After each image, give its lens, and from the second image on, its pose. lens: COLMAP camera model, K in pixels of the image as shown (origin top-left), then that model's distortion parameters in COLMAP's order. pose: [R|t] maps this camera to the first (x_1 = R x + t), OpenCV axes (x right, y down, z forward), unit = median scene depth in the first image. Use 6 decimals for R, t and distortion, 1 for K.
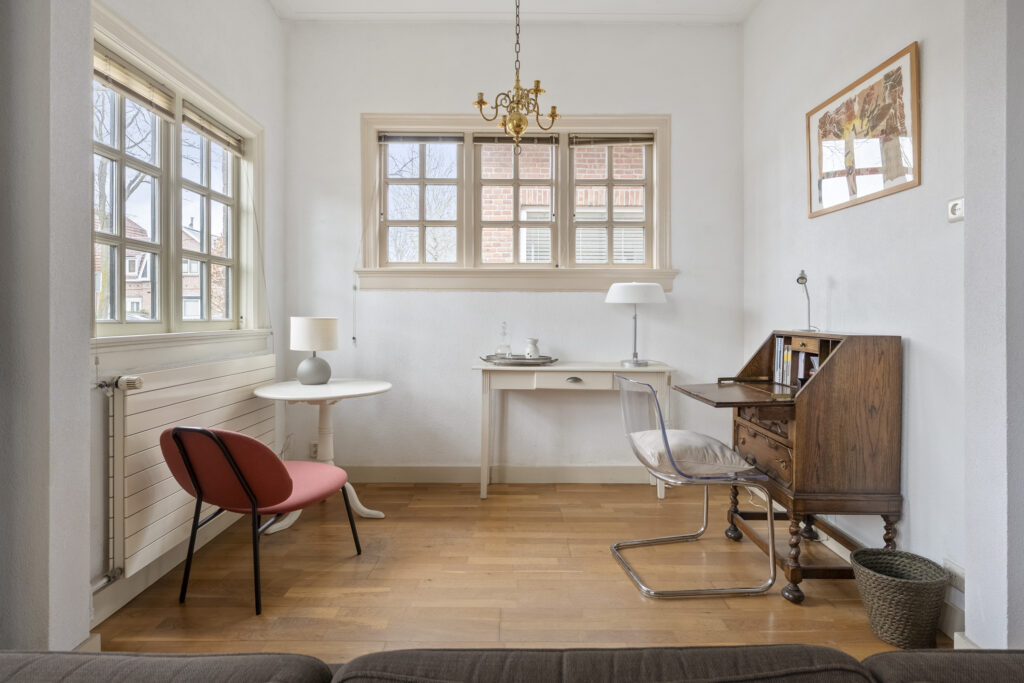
lens RADIAL K [[540.4, 0, 516.4], [0, 540.4, 315.8], [0, 0, 1]] dist [0.006912, 0.000534]
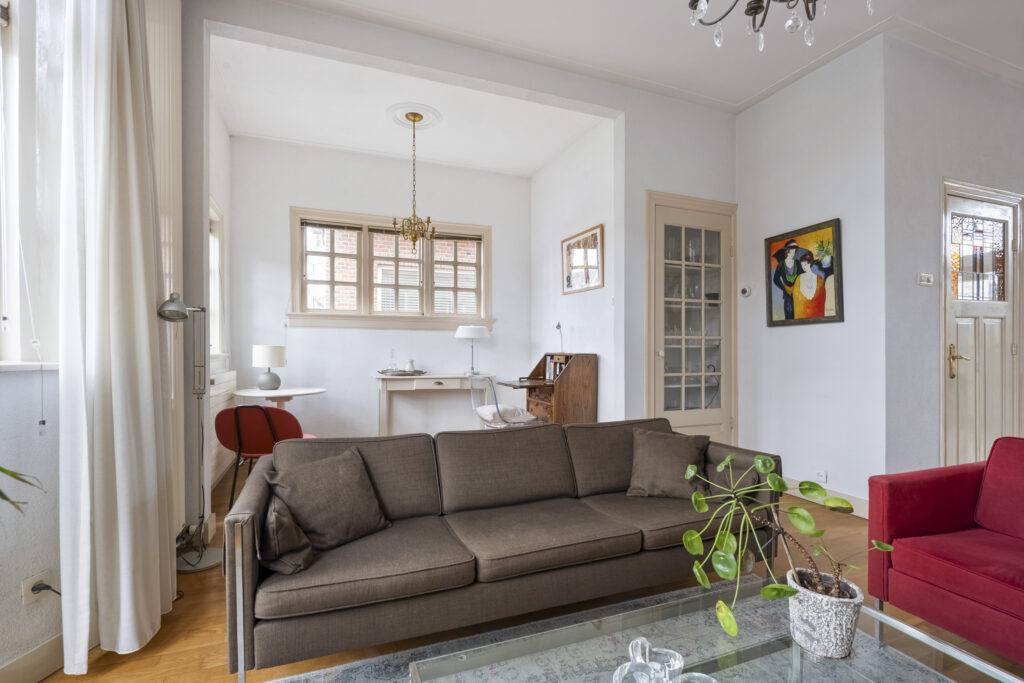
lens RADIAL K [[467.8, 0, 511.7], [0, 467.8, 346.5], [0, 0, 1]] dist [-0.009938, 0.000668]
pose [[0.935181, 0.002294, 0.354163, -0.184516], [-0.000771, 0.999990, -0.004440, 0.009961], [-0.354169, 0.003879, 0.935173, -0.416102]]
